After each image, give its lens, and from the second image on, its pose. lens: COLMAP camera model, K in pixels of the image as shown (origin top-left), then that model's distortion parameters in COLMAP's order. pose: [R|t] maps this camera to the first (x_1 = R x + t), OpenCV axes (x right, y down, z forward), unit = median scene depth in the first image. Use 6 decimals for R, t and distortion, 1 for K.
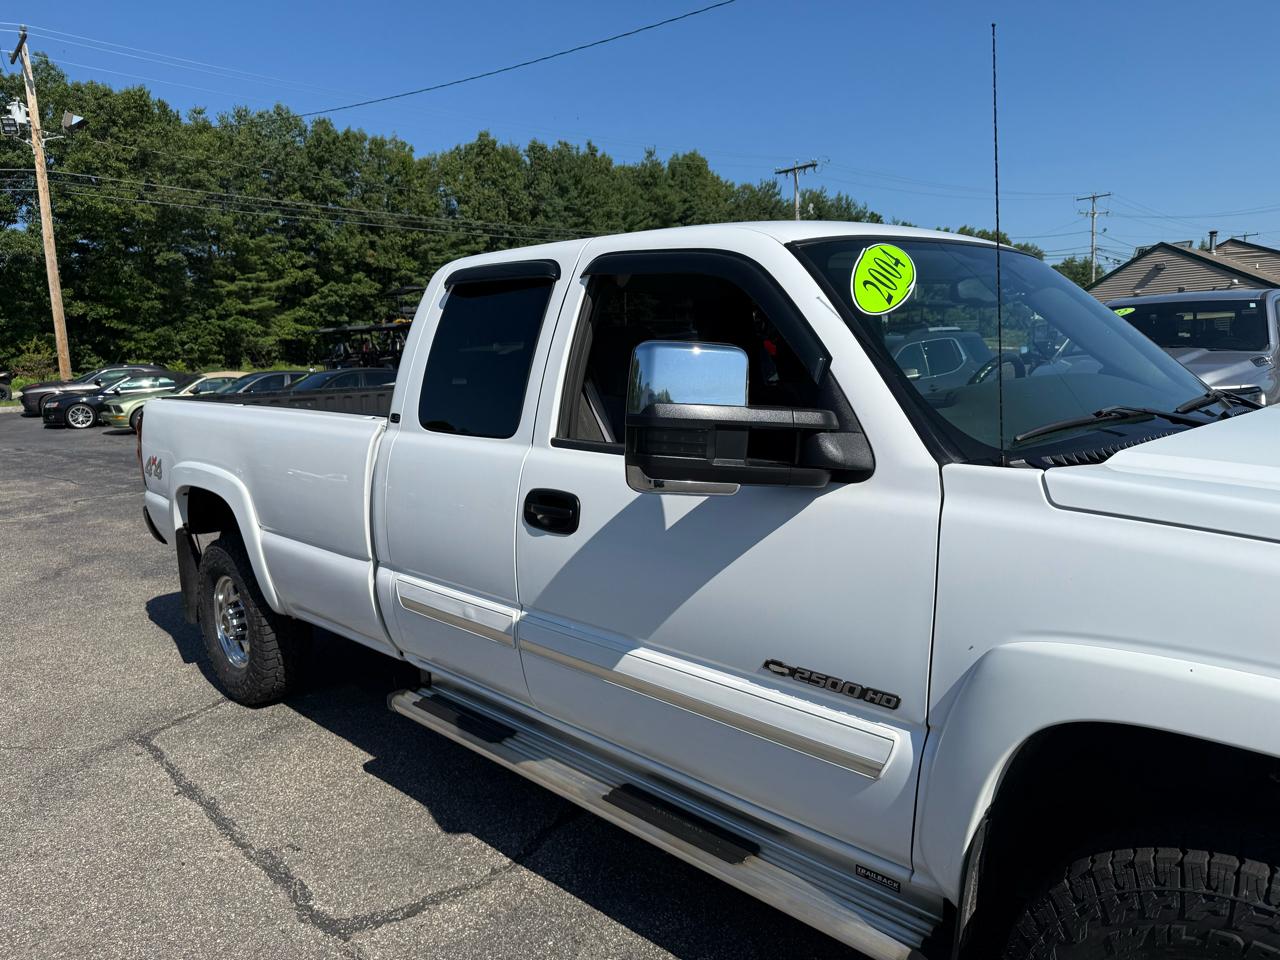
lens RADIAL K [[911.4, 0, 625.7], [0, 911.4, 476.3], [0, 0, 1]] dist [0.044347, -0.051168]
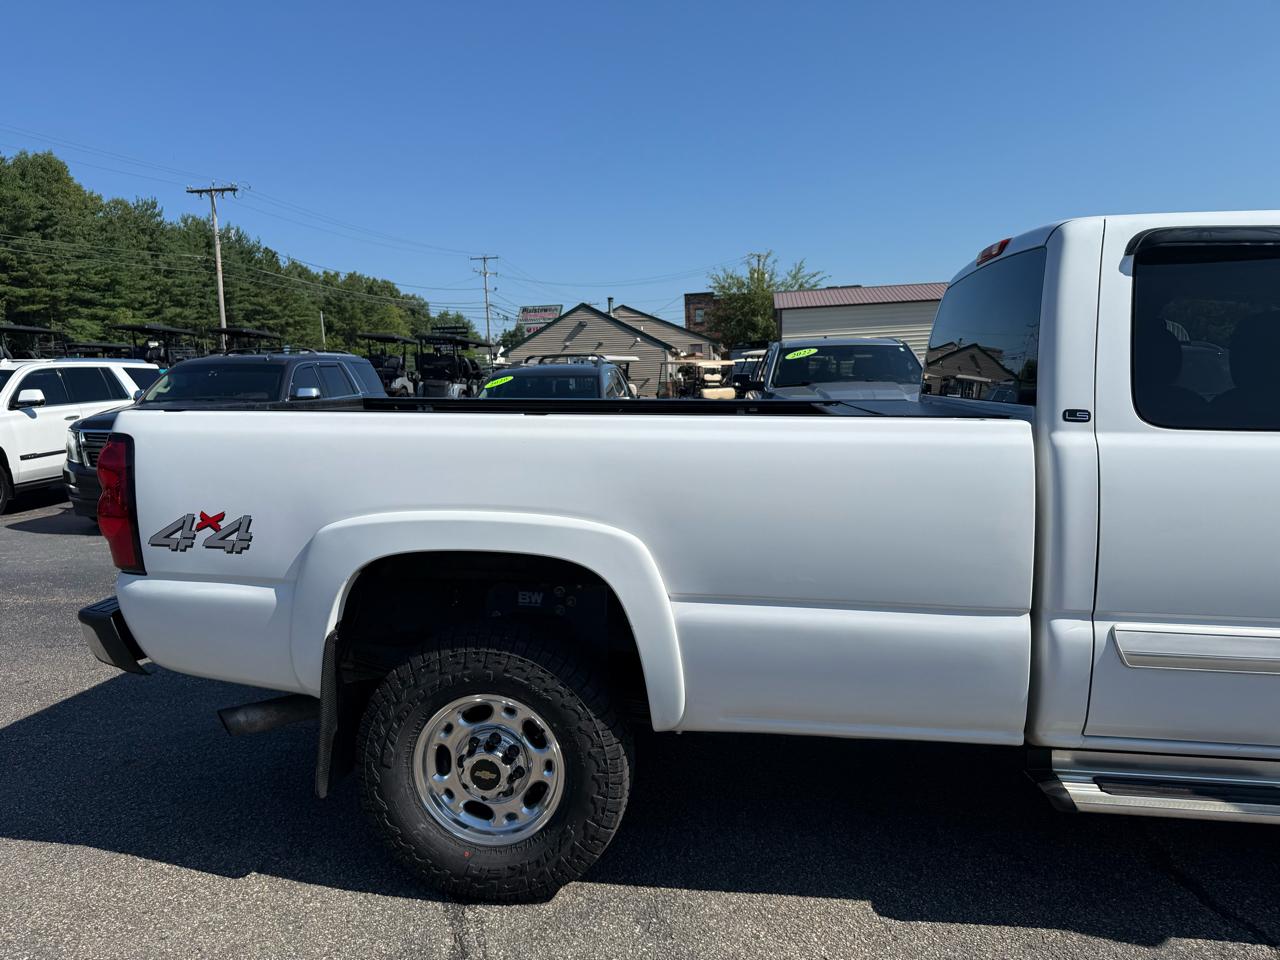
lens RADIAL K [[911.4, 0, 632.8], [0, 911.4, 481.4], [0, 0, 1]] dist [0.044347, -0.051168]
pose [[0.788958, -0.042349, 0.612986, -0.785970], [0.067444, 0.997563, -0.017888, -0.016578], [-0.610734, 0.055455, 0.789891, 0.496175]]
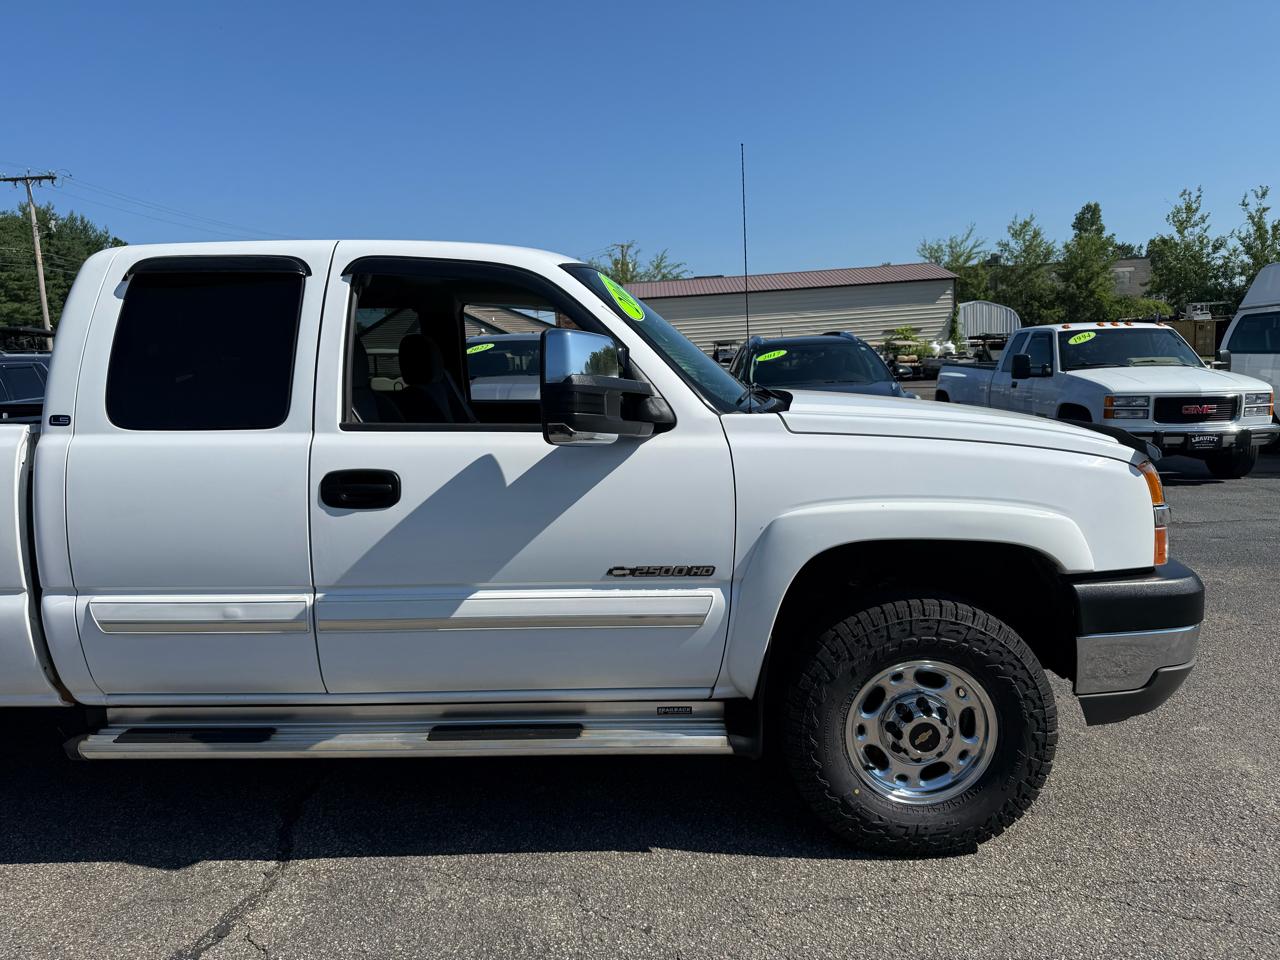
lens RADIAL K [[911.4, 0, 644.9], [0, 911.4, 482.5], [0, 0, 1]] dist [0.044347, -0.051168]
pose [[0.711099, -0.075581, 0.699017, -0.370498], [0.101065, 0.994868, 0.004758, 0.036841], [-0.695790, 0.067262, 0.715089, -0.004319]]
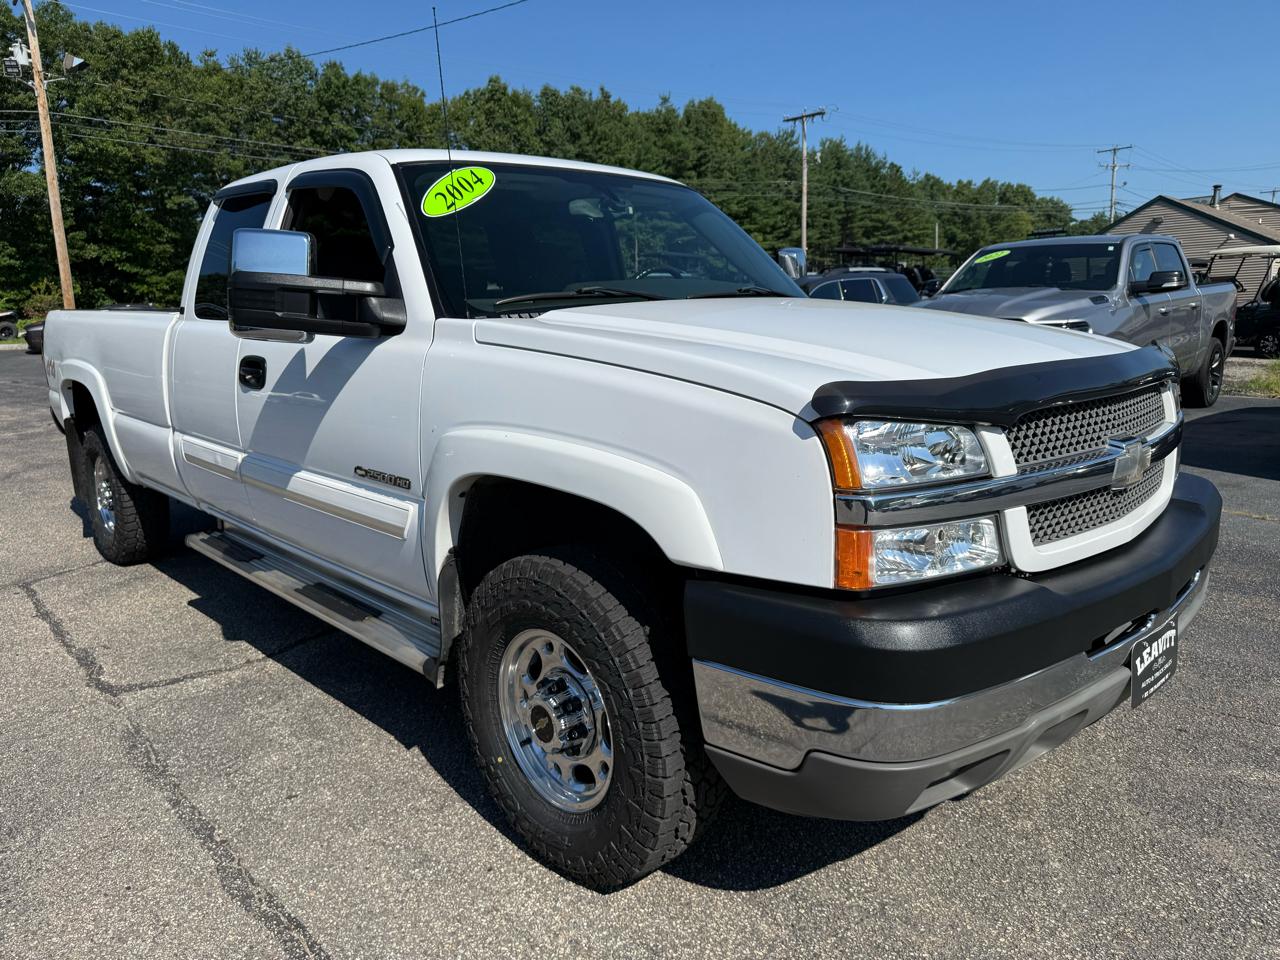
lens RADIAL K [[911.4, 0, 632.6], [0, 911.4, 481.8], [0, 0, 1]] dist [0.044347, -0.051168]
pose [[0.999683, 0.016101, -0.019382, 0.303865], [-0.014998, 0.998333, 0.055729, 0.070273], [0.020247, -0.055421, 0.998258, -0.194313]]
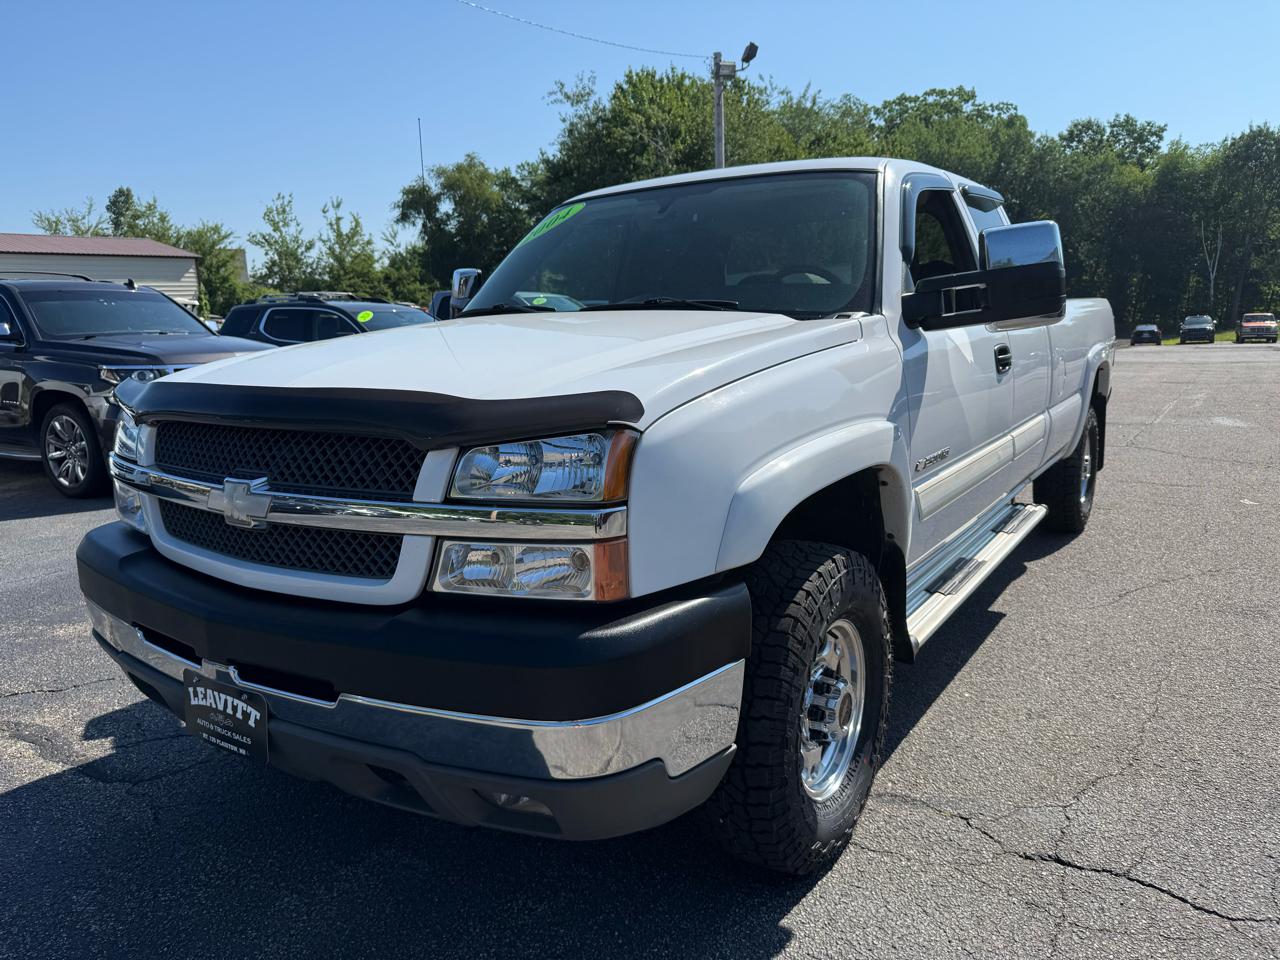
lens RADIAL K [[911.4, 0, 674.4], [0, 911.4, 452.2], [0, 0, 1]] dist [0.044347, -0.051168]
pose [[-0.256096, -0.092132, 0.962251, -1.924535], [0.162790, 0.977120, 0.136881, -0.178906], [-0.952845, 0.191700, -0.235238, 2.008535]]
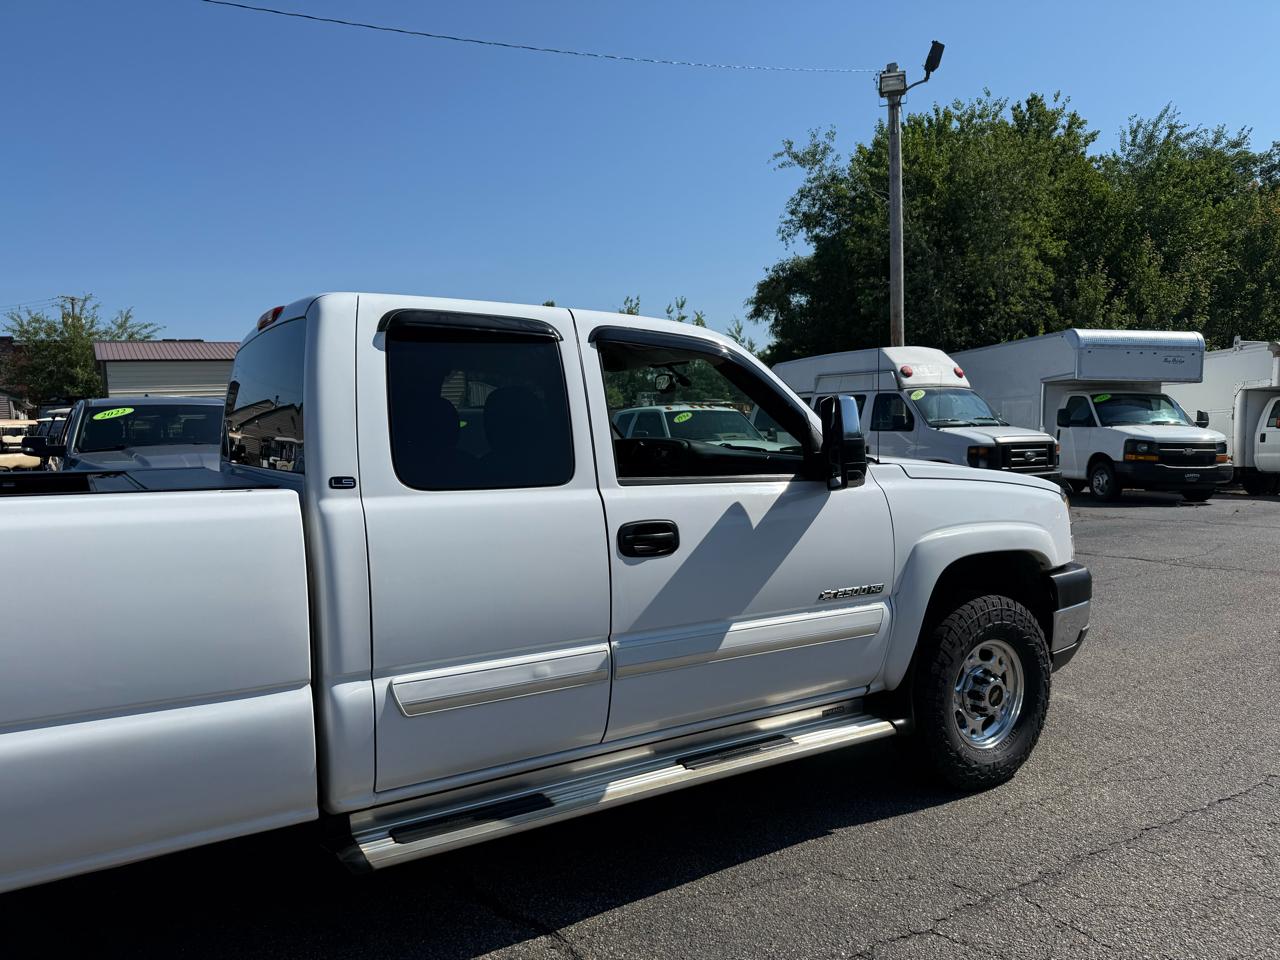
lens RADIAL K [[911.4, 0, 665.7], [0, 911.4, 479.8], [0, 0, 1]] dist [0.044347, -0.051168]
pose [[0.199941, -0.026048, 0.979462, -0.748233], [0.148784, 0.988861, -0.004074, -0.017519], [-0.968446, 0.146543, 0.201589, 0.456320]]
